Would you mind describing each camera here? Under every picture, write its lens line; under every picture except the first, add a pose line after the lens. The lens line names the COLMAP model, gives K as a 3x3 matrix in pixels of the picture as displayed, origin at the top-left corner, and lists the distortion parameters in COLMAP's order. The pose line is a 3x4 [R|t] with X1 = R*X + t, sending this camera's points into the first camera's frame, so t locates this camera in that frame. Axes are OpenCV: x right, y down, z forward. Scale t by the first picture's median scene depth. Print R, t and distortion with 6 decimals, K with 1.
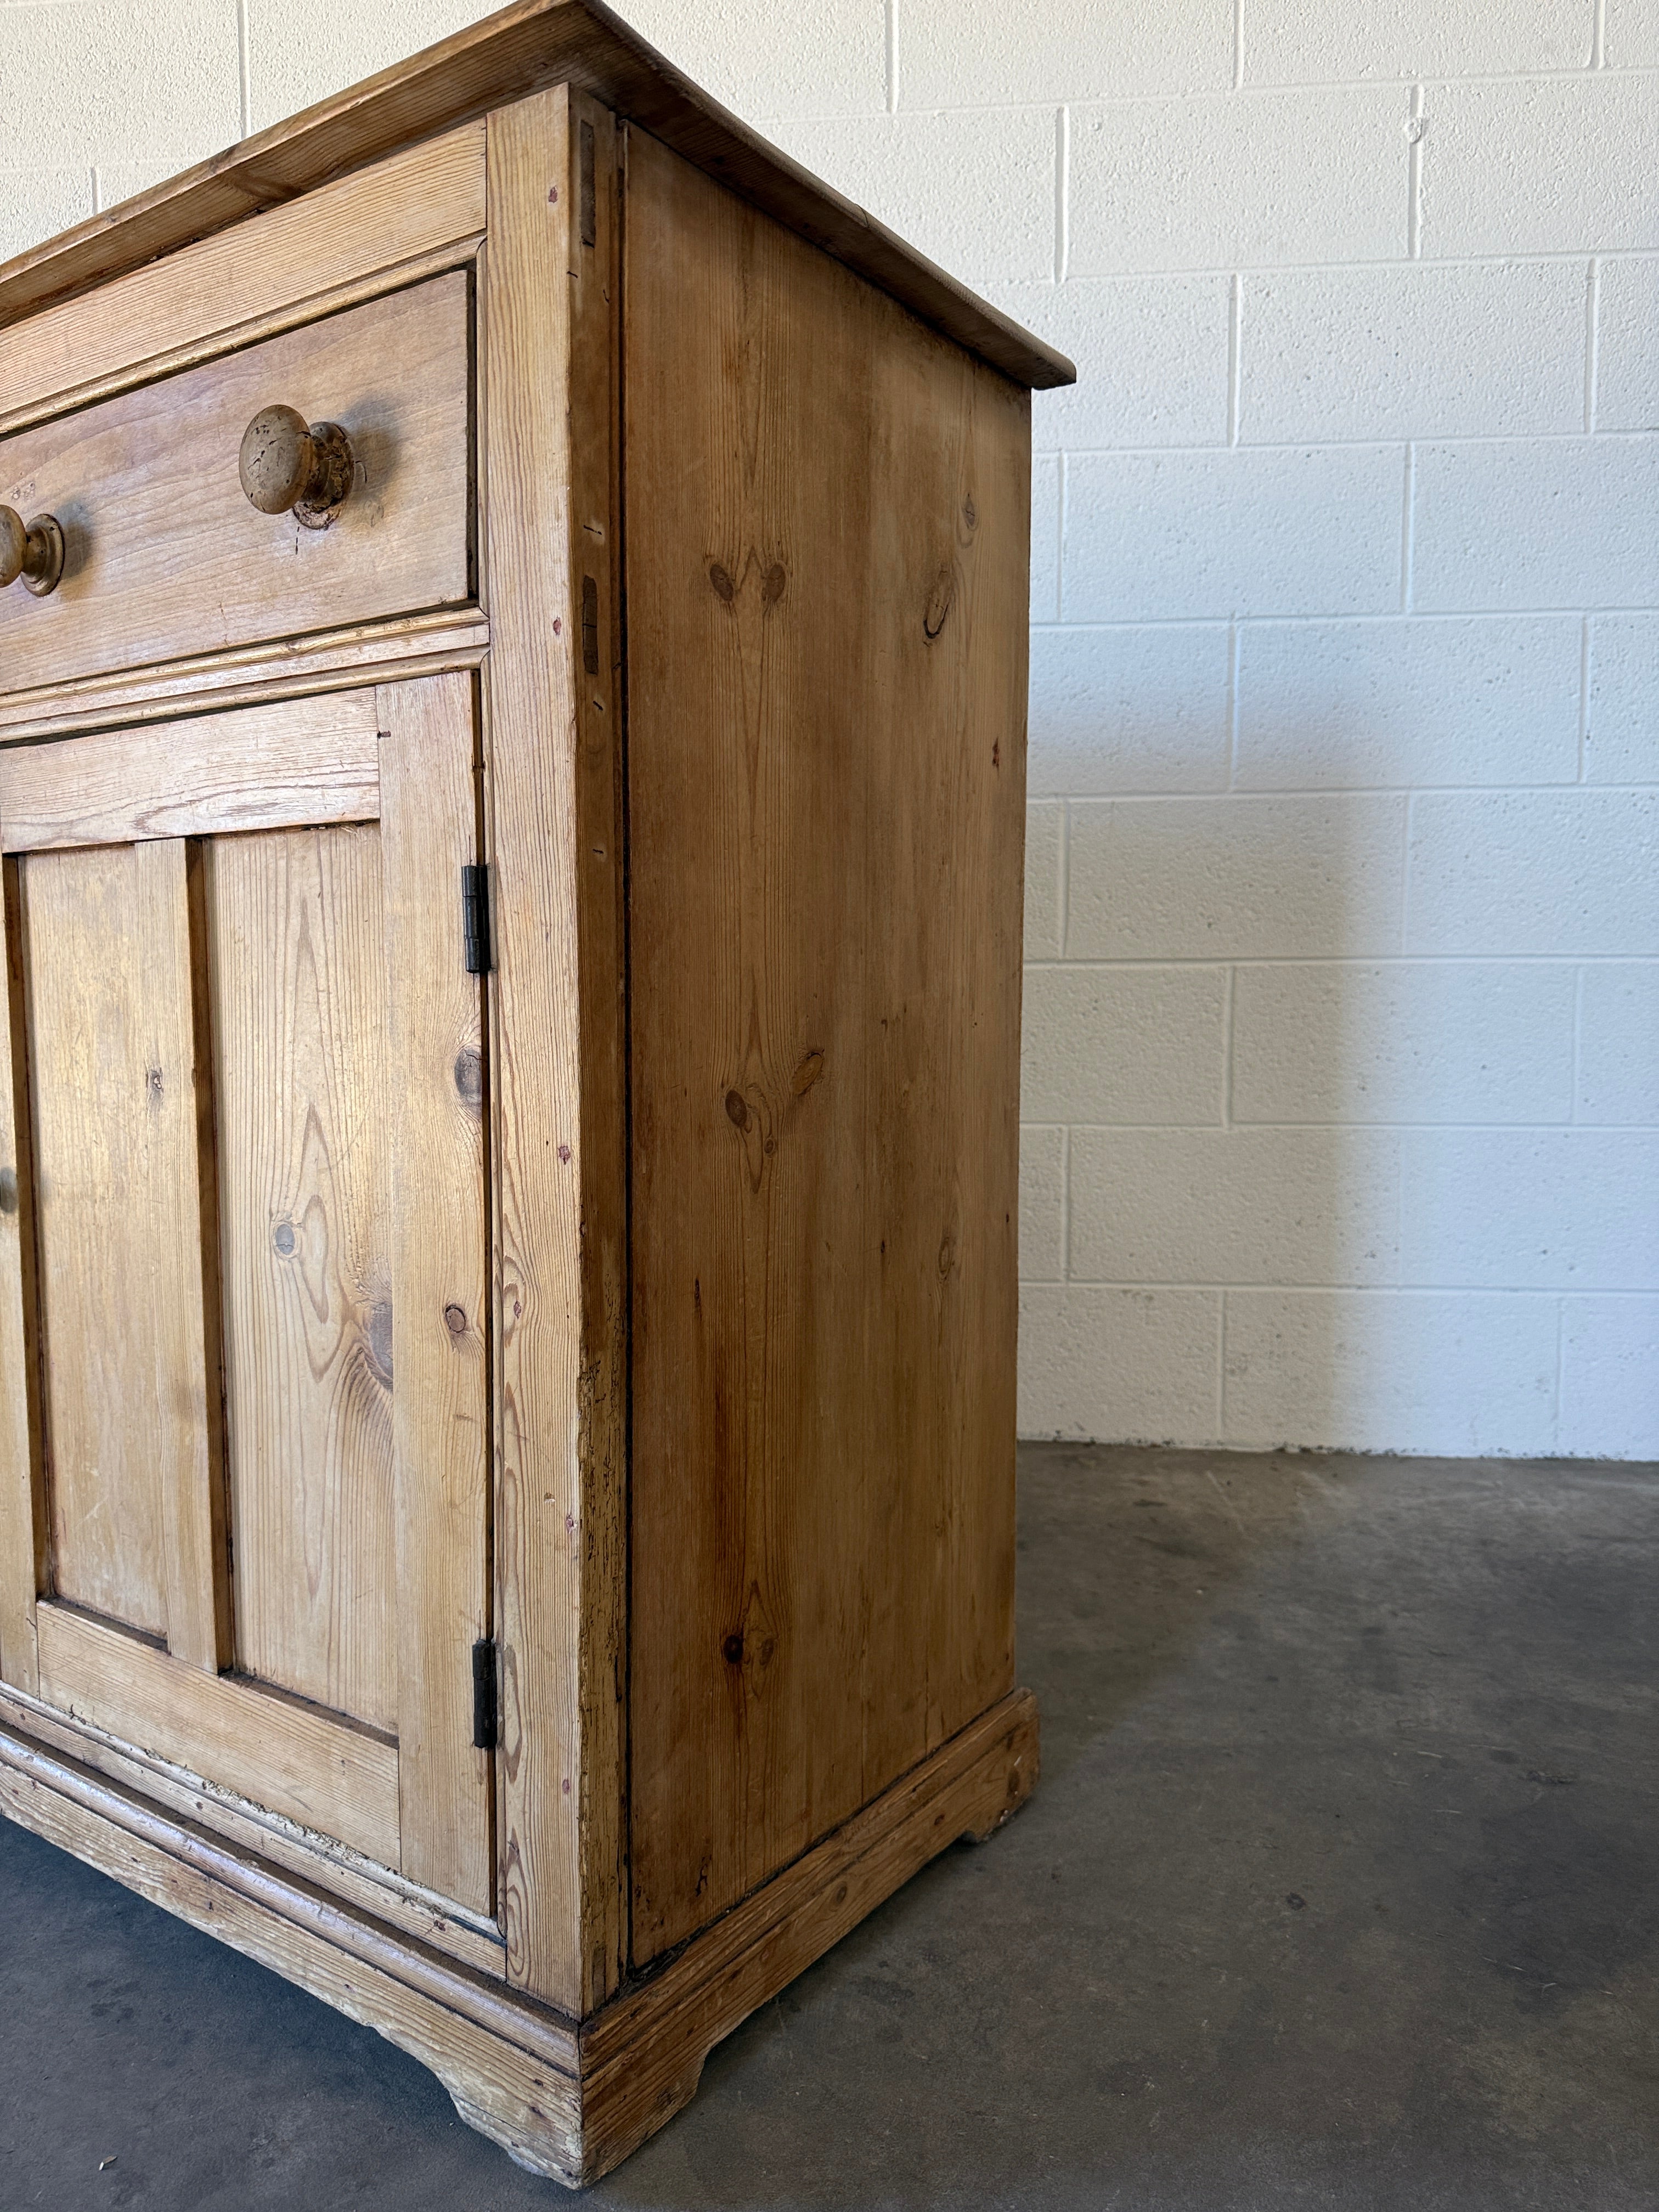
lens RADIAL K [[1560.3, 0, 819.1], [0, 1560.3, 1105.8], [0, 0, 1]] dist [0.047499, -0.060796]
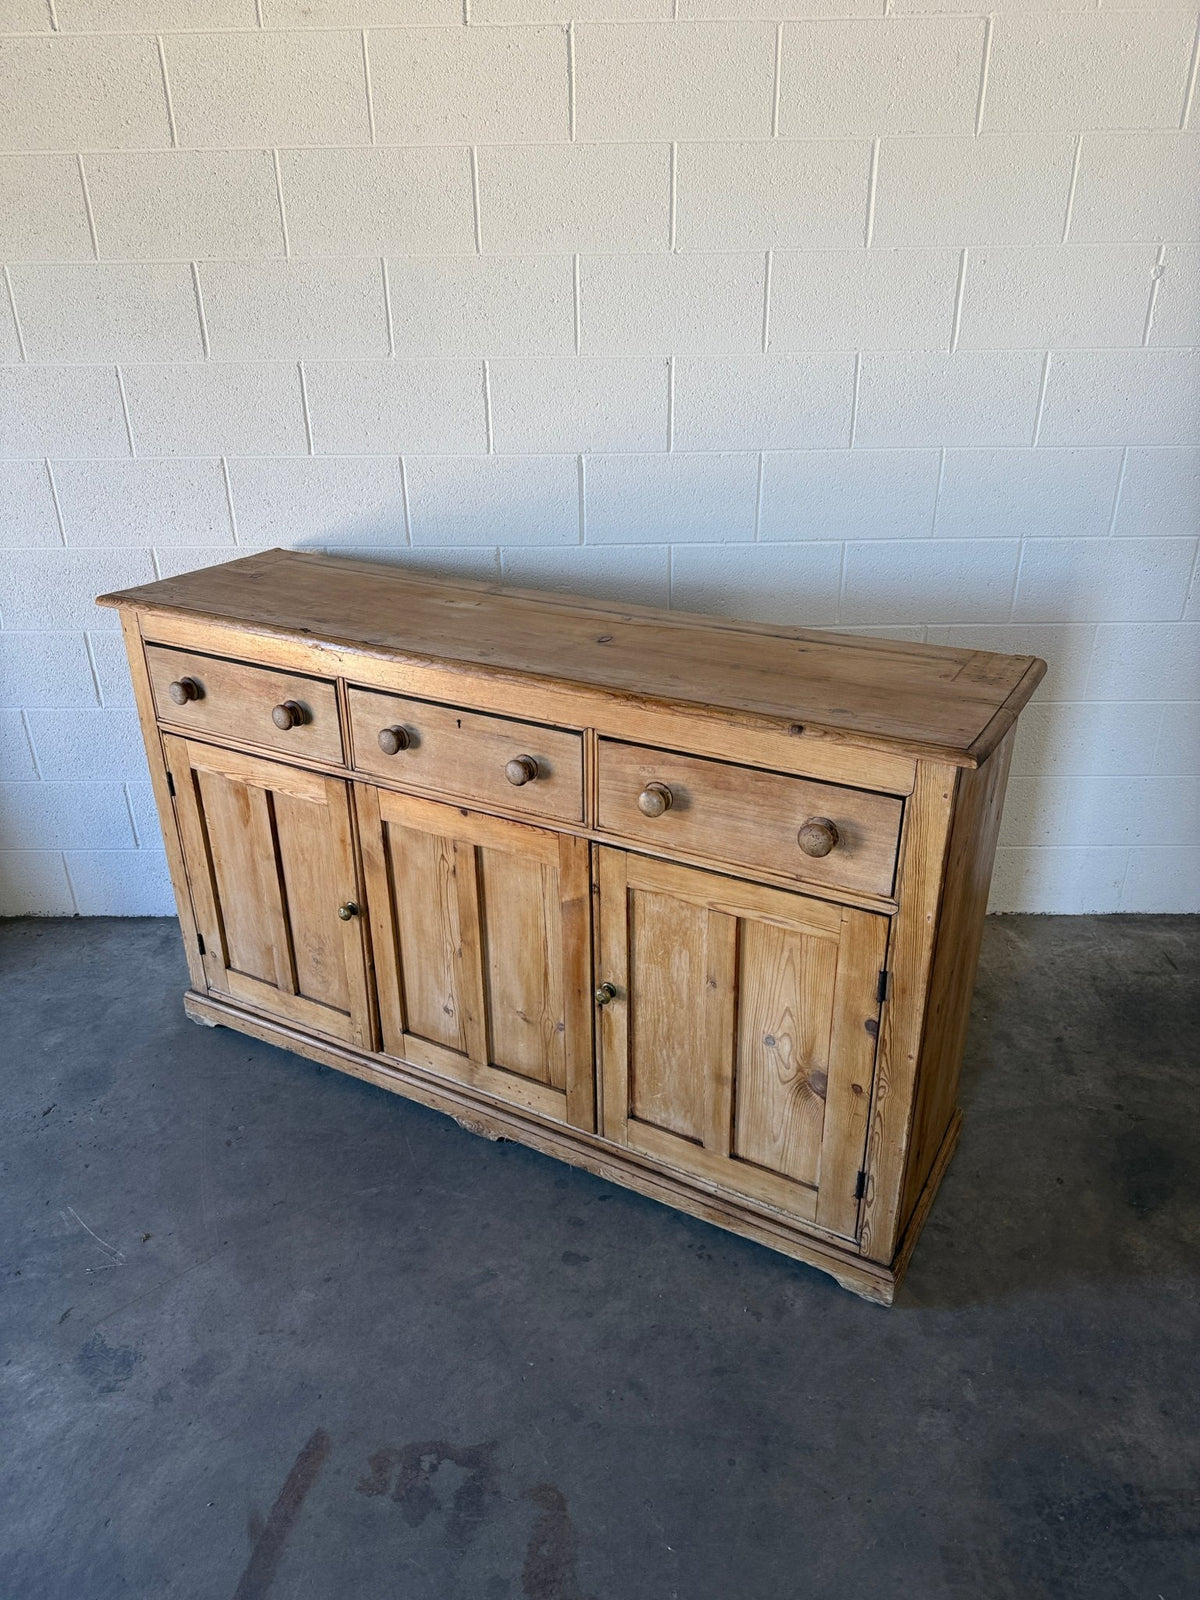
lens RADIAL K [[1112.1, 0, 600.0], [0, 1112.1, 800.0], [0, 0, 1]] dist [0.144028, -0.246424]
pose [[0.995248, -0.051215, 0.082813, -0.764316], [0.018005, 0.932626, 0.360394, -1.037017], [-0.095691, -0.357191, 0.929117, -0.710806]]
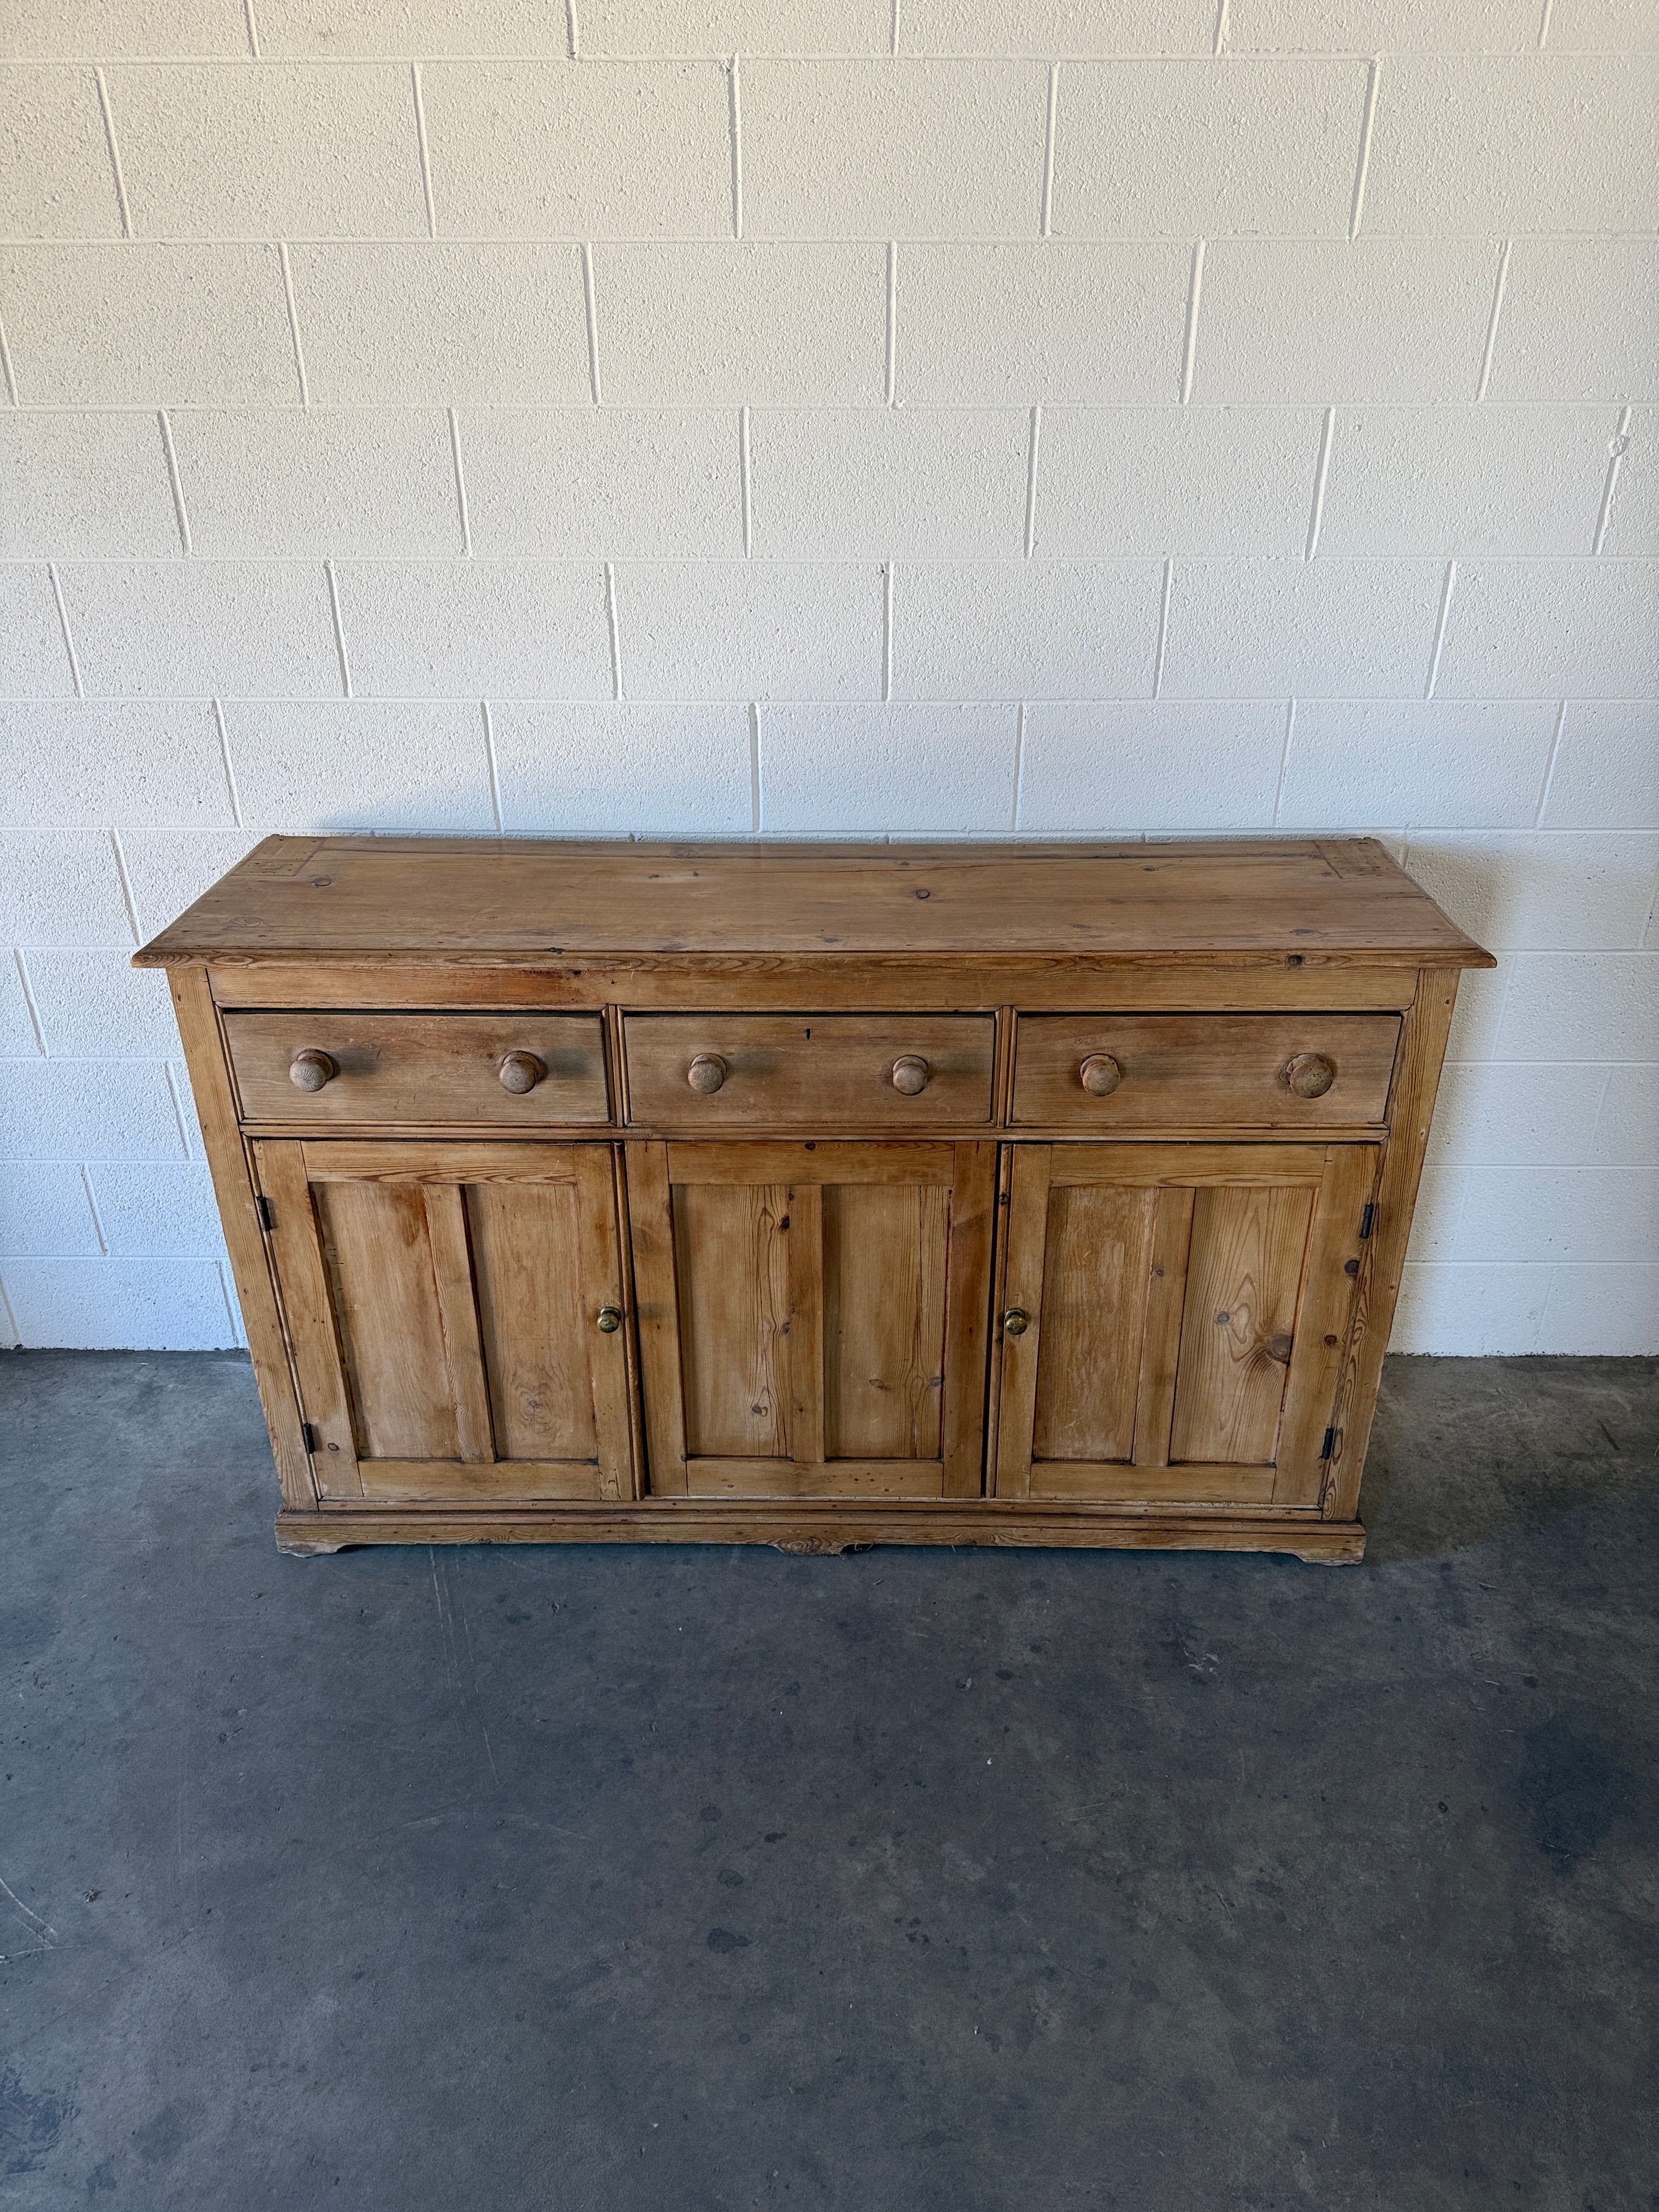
lens RADIAL K [[1537.5, 0, 829.5], [0, 1537.5, 1106.0], [0, 0, 1]] dist [0.144028, -0.246424]
pose [[0.829333, -0.268508, 0.490010, -1.908687], [0.049593, 0.908880, 0.414099, -1.237183], [-0.556549, -0.319125, 0.767081, -0.443035]]
